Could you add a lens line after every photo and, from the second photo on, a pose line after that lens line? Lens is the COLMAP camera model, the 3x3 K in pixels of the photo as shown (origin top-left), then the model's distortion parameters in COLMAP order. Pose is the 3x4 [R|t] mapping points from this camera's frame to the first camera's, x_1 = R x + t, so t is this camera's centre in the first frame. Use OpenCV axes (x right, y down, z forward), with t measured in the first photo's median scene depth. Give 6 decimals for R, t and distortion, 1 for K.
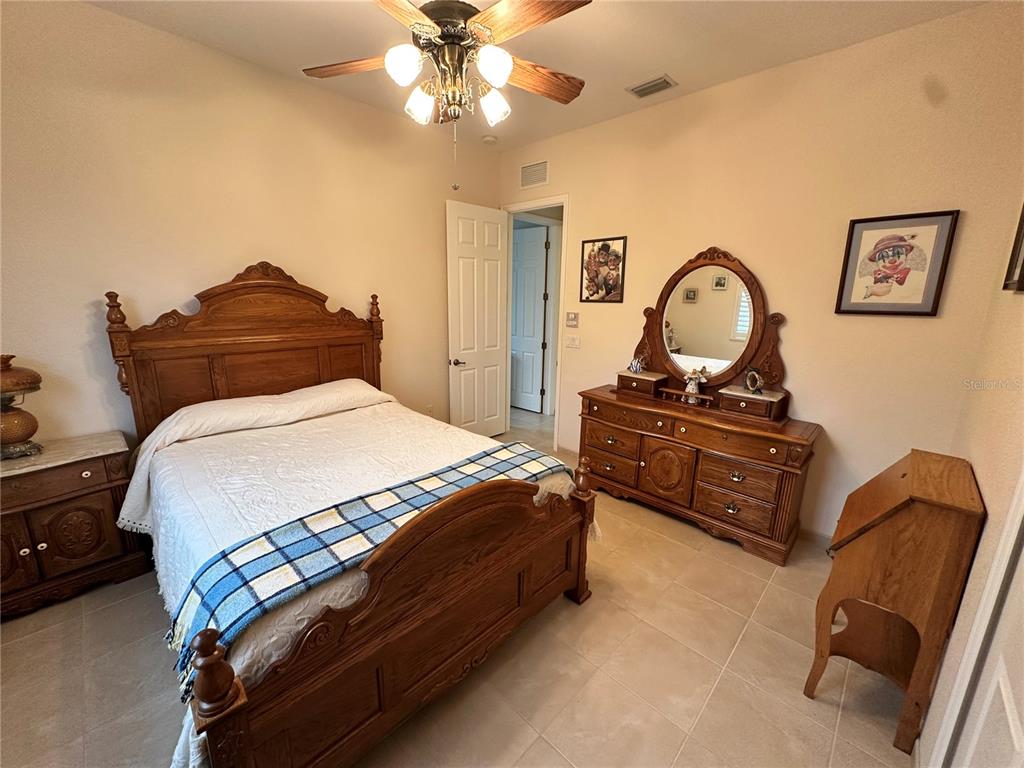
lens RADIAL K [[409.0, 0, 508.0], [0, 409.0, 387.8], [0, 0, 1]] dist [-0.003580, 0.001012]
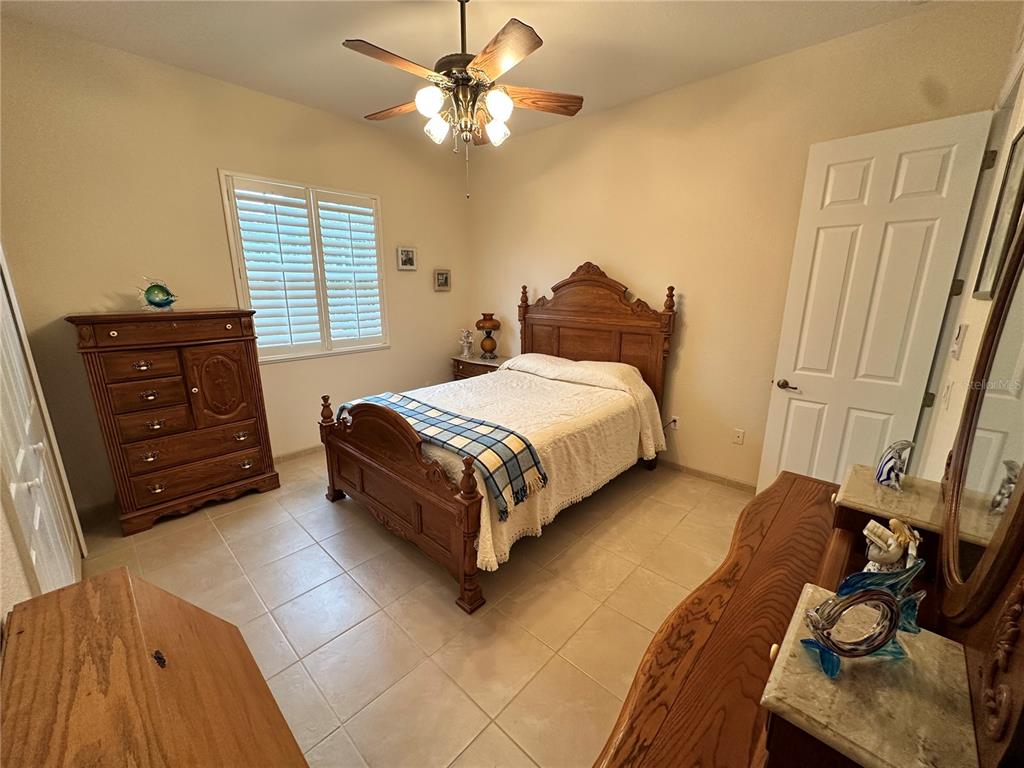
lens RADIAL K [[409.0, 0, 507.9], [0, 409.0, 381.9], [0, 0, 1]] dist [-0.003580, 0.001012]
pose [[0.019448, 0.218194, -0.975712, 0.886221], [-0.226680, 0.951446, 0.208249, -0.172683], [0.973775, 0.217124, 0.067963, 0.828027]]
